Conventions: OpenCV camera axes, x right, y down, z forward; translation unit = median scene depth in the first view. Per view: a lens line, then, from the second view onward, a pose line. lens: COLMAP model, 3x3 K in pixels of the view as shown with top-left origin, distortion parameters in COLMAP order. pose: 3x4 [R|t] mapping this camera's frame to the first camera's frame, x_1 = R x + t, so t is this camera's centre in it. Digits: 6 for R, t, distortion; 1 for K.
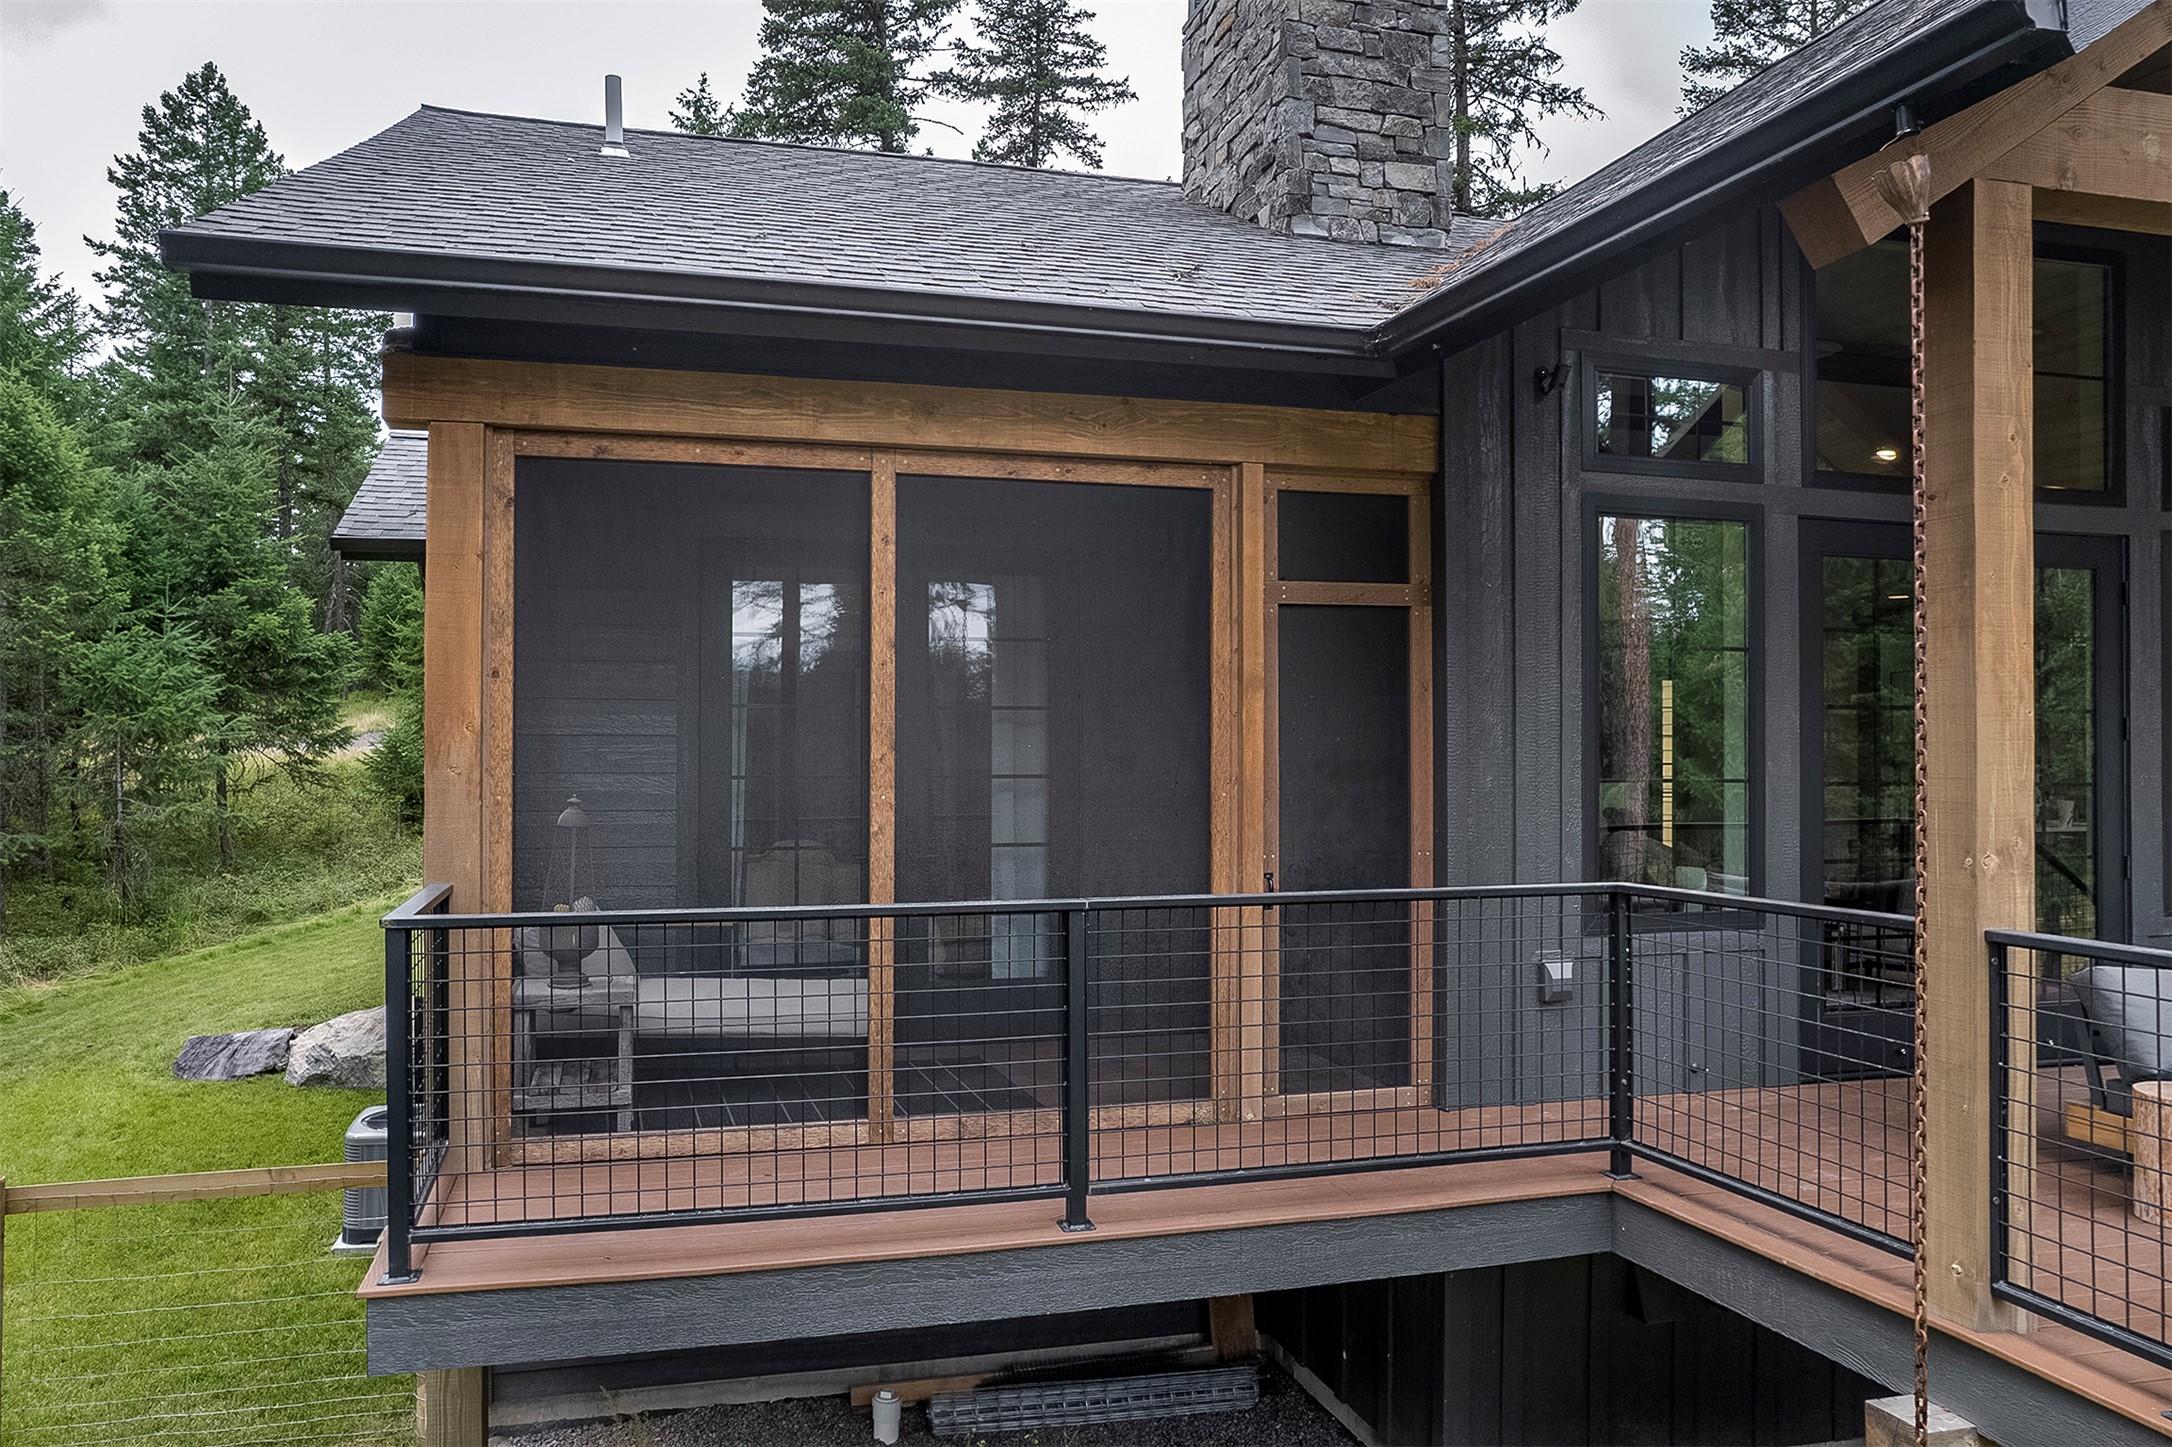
lens RADIAL K [[1490.5, 0, 1073.9], [0, 1490.5, 728.8], [0, 0, 1]] dist [-0.029039, -0.004352]
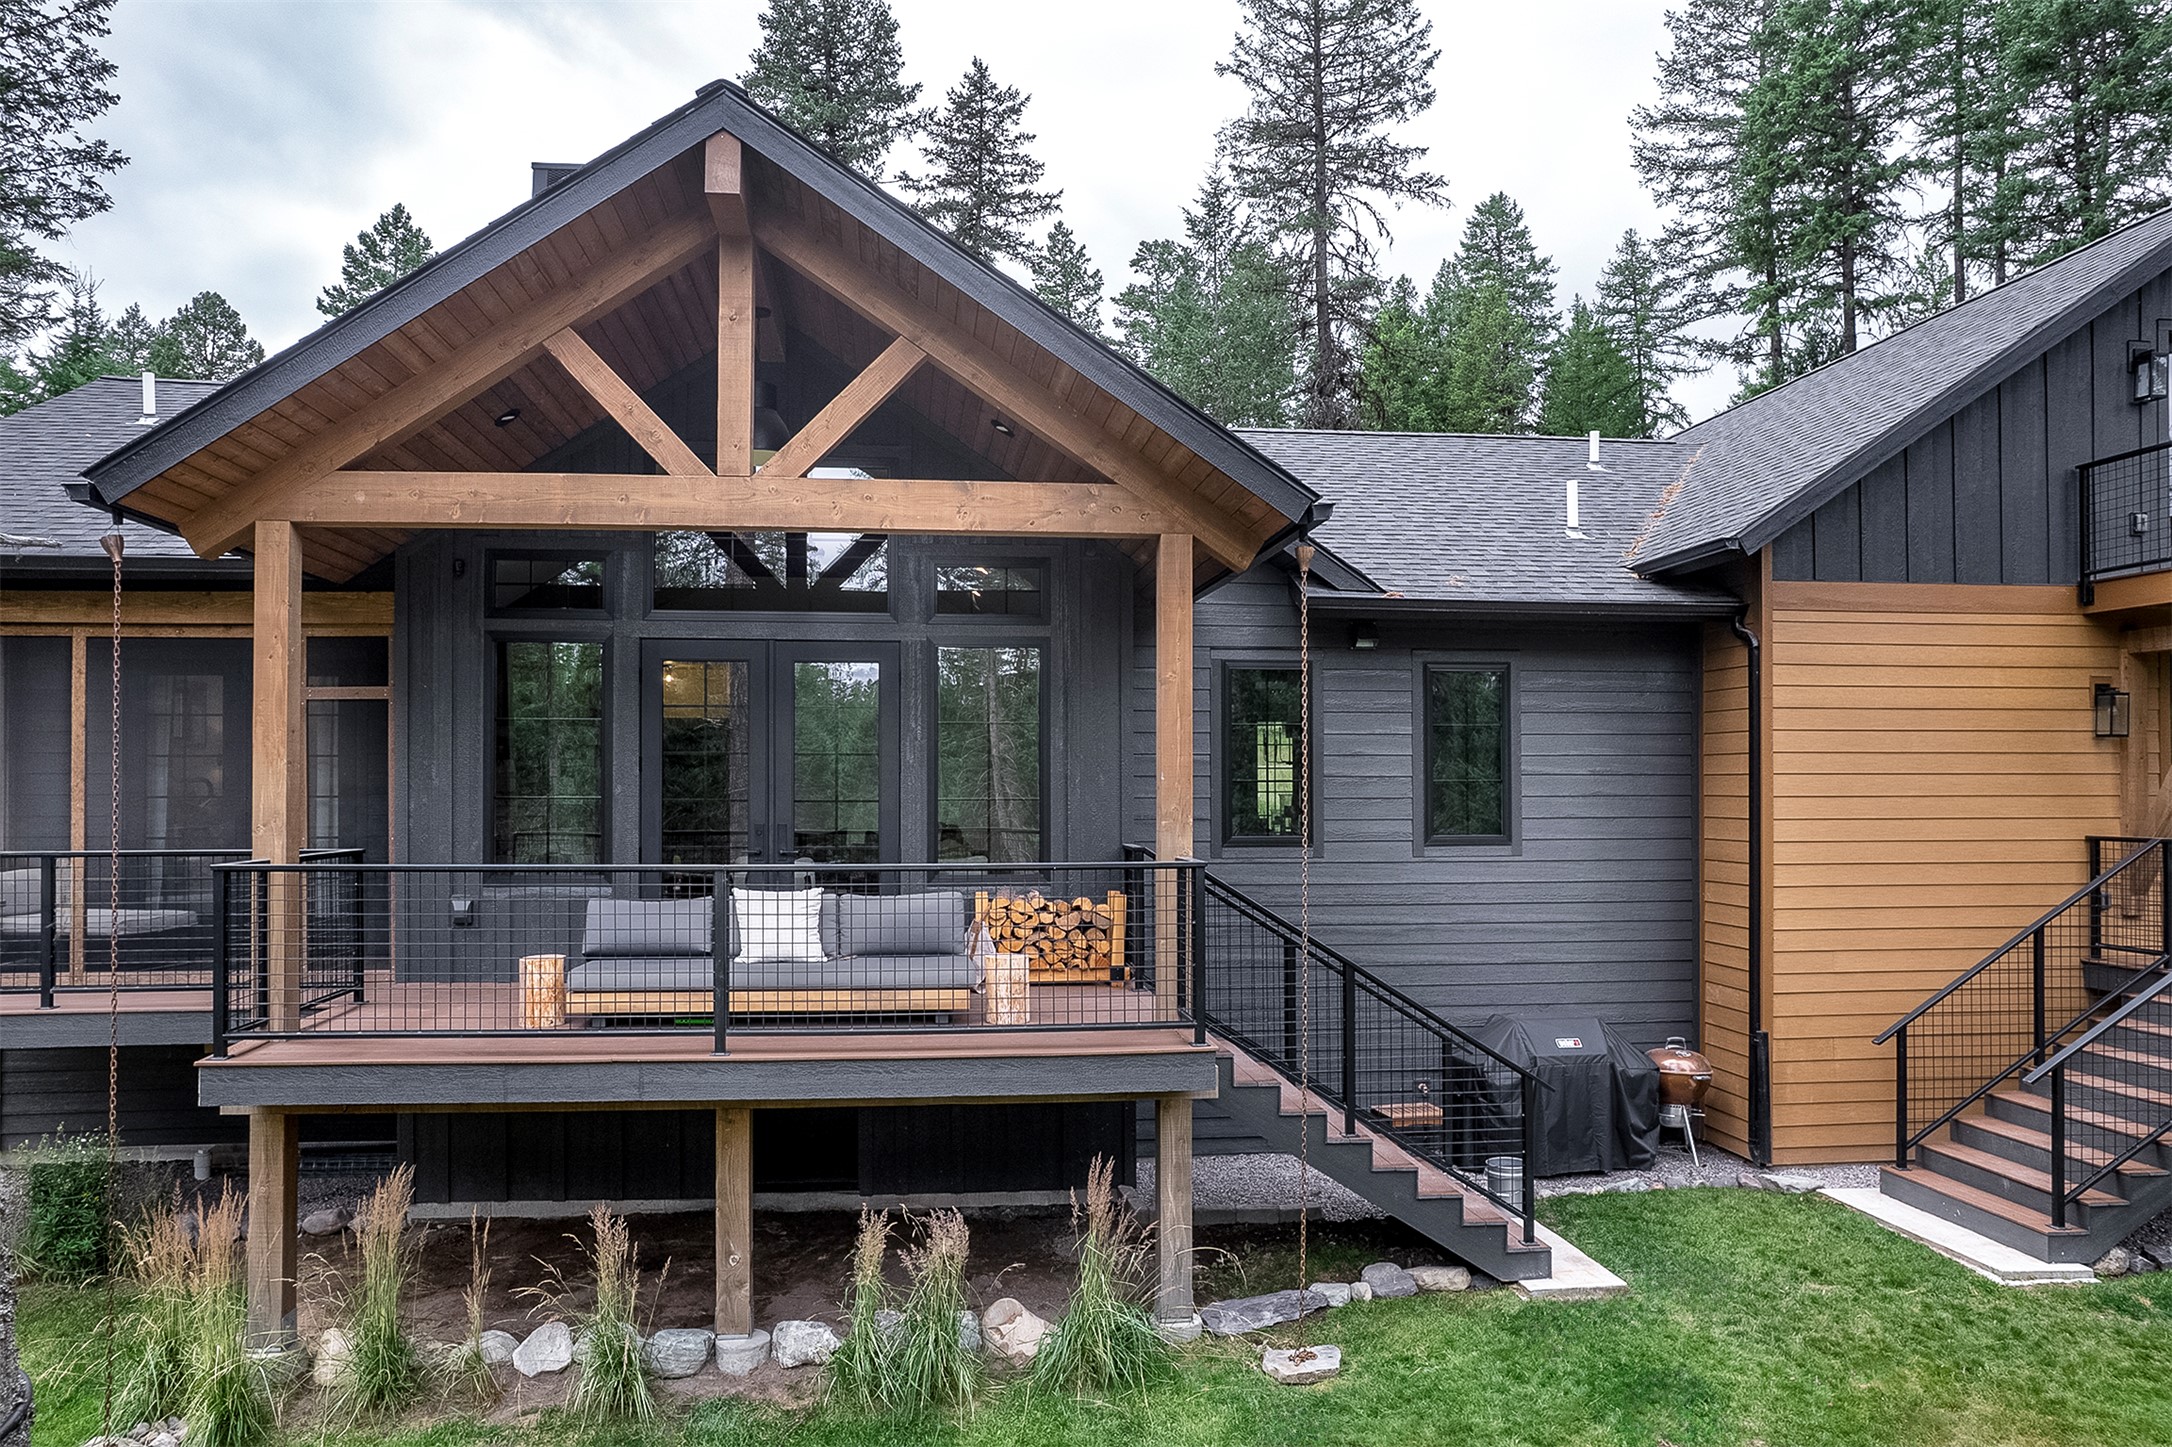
lens RADIAL K [[1490.5, 0, 1092.3], [0, 1490.5, 732.4], [0, 0, 1]] dist [-0.029039, -0.004352]
pose [[0.985085, -0.009189, -0.171826, 1.353786], [0.005939, 0.999794, -0.019421, -0.002580], [0.171969, 0.018111, 0.984936, -0.591786]]
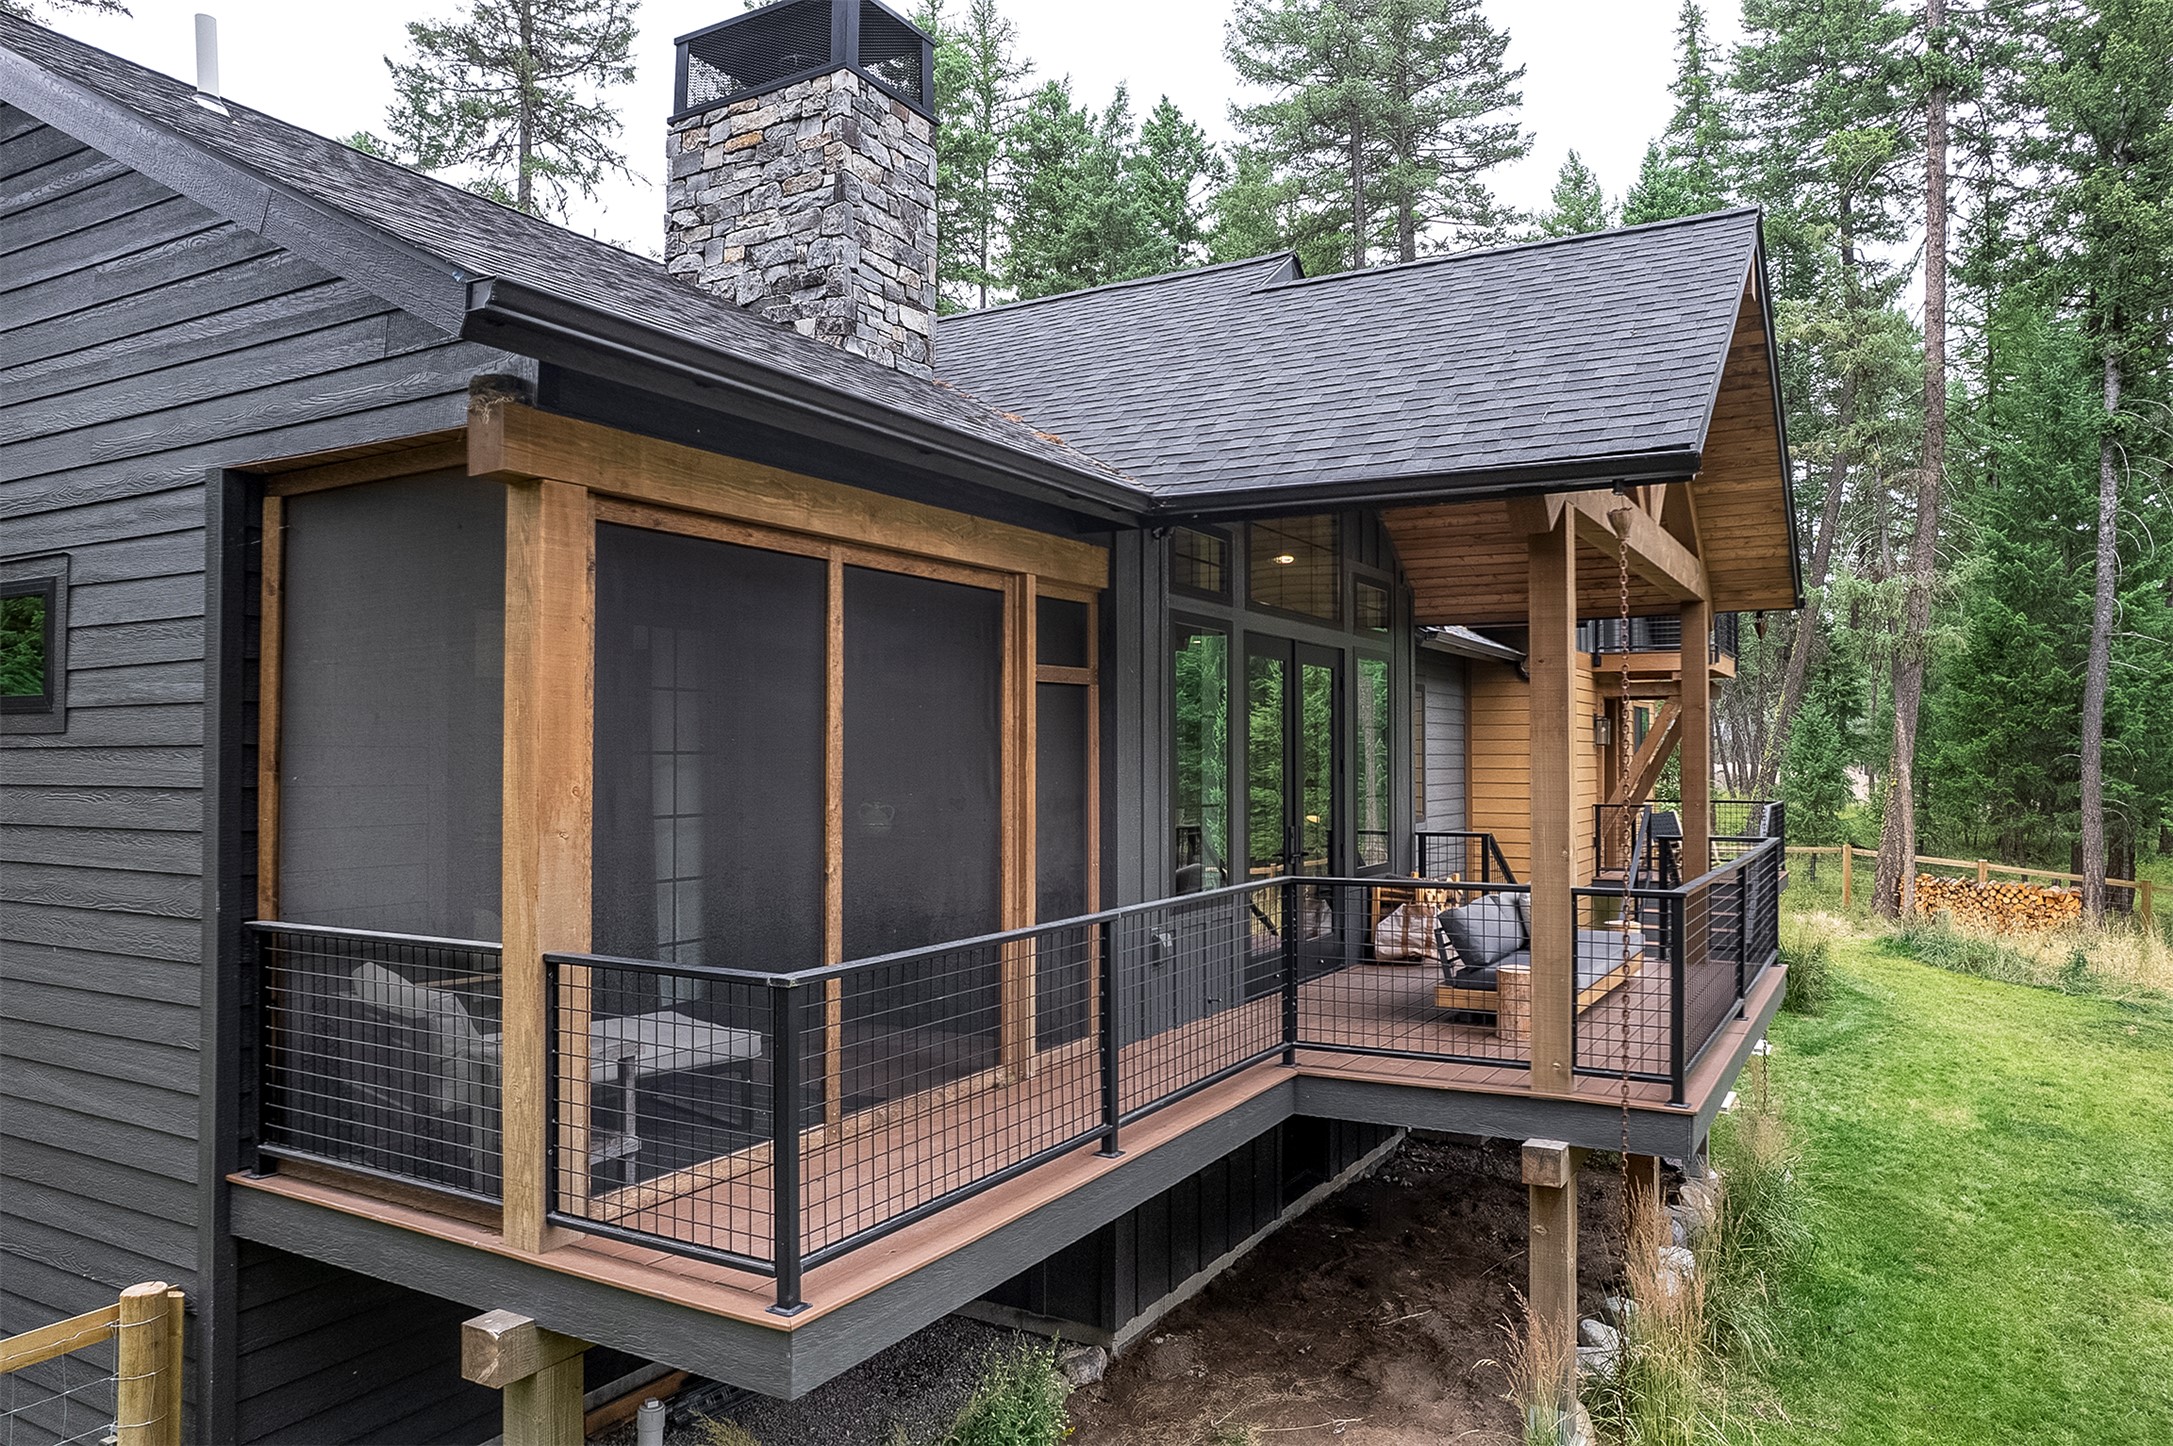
lens RADIAL K [[1415.5, 0, 1092.3], [0, 1415.5, 733.1], [0, 0, 1]] dist [-0.009008, -0.003753]
pose [[0.717943, 0.009160, 0.696041, -0.676196], [-0.008110, 0.999956, -0.004795, -0.031723], [-0.696054, -0.002202, 0.717986, 0.064892]]
